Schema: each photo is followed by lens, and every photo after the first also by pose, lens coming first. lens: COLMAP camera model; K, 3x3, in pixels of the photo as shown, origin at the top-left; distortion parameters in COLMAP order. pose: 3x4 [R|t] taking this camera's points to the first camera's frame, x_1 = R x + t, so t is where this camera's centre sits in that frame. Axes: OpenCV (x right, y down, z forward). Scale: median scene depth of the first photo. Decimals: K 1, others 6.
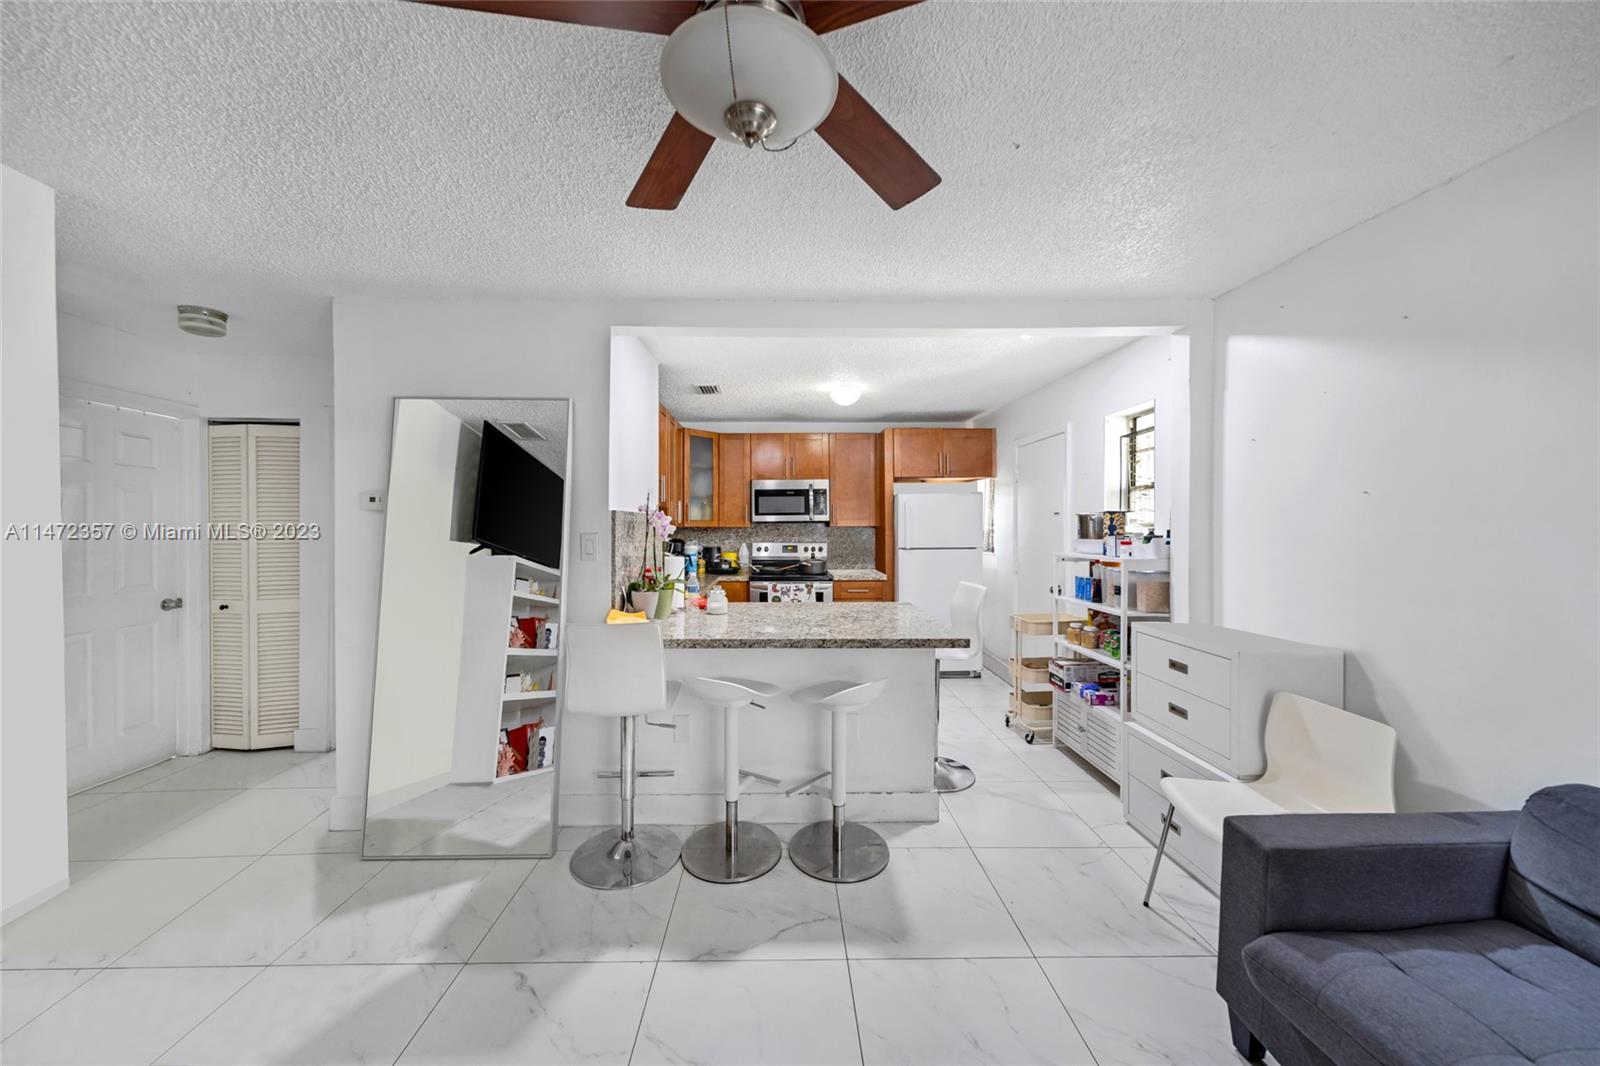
lens RADIAL K [[554.3, 0, 803.0], [0, 554.3, 526.0], [0, 0, 1]] dist [0.004904, -0.002275]
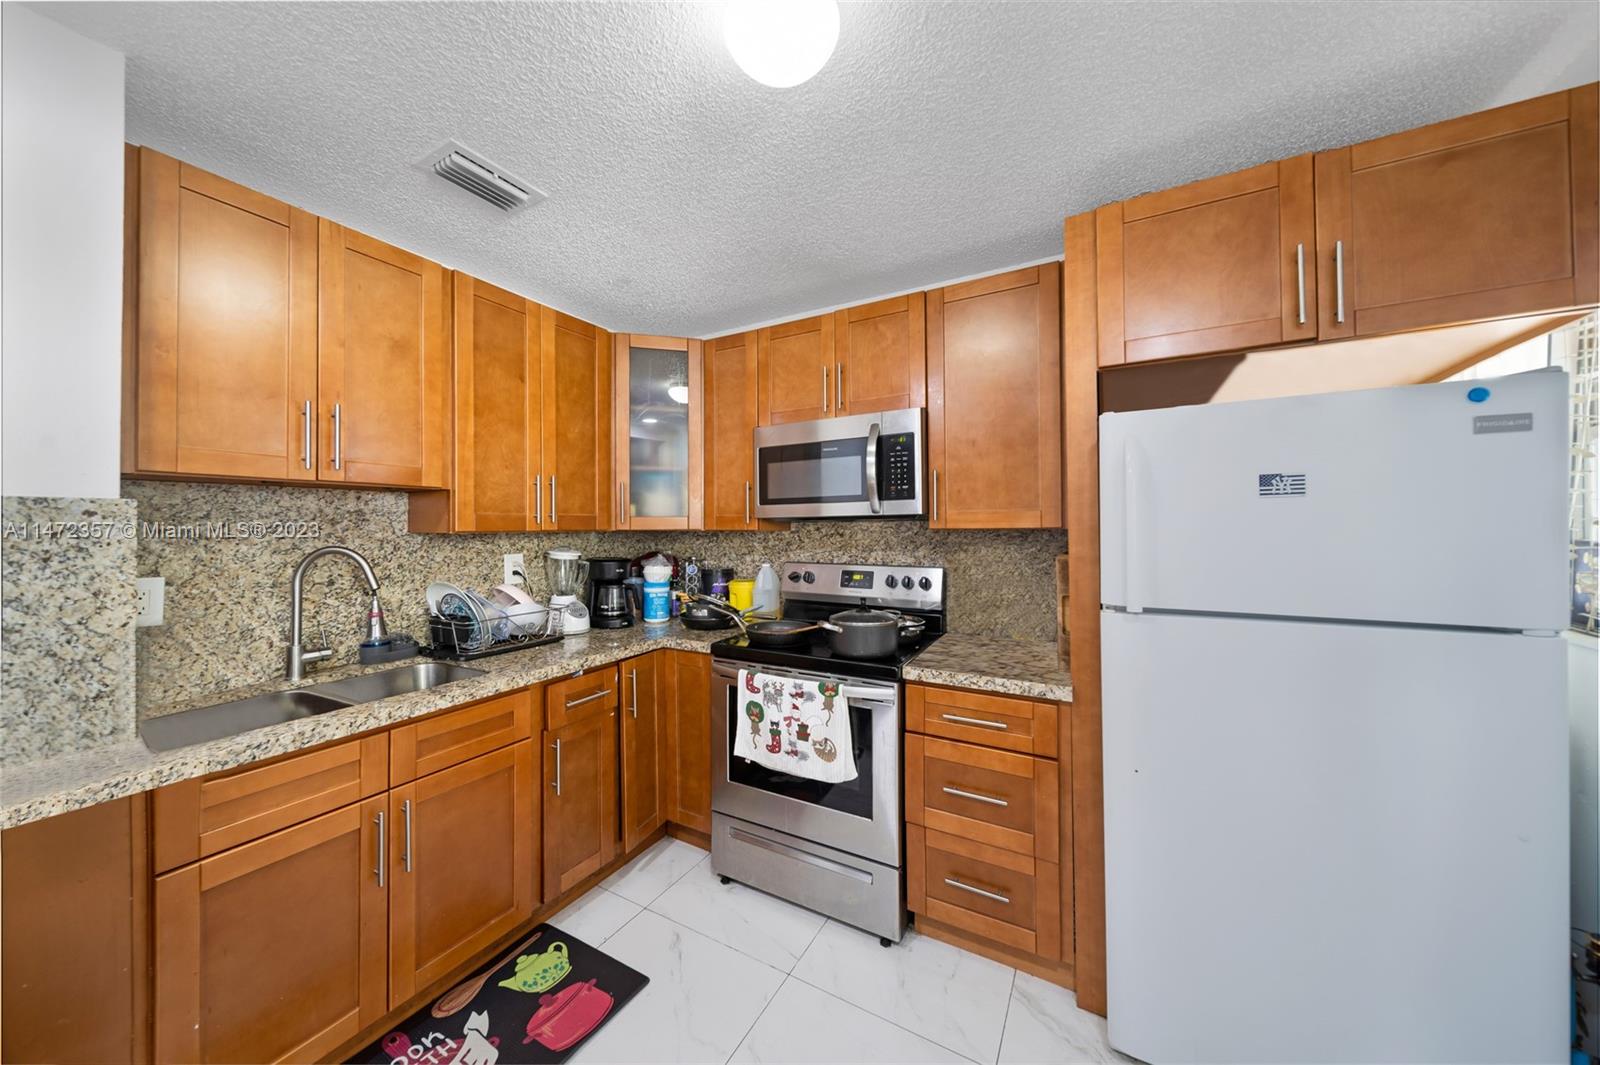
lens RADIAL K [[554.3, 0, 789.0], [0, 554.3, 524.6], [0, 0, 1]] dist [0.004904, -0.002275]
pose [[0.846404, -0.003568, -0.532529, 0.179105], [0.002912, 0.999994, -0.002072, -0.001732], [0.532533, 0.000204, 0.846409, 0.637667]]
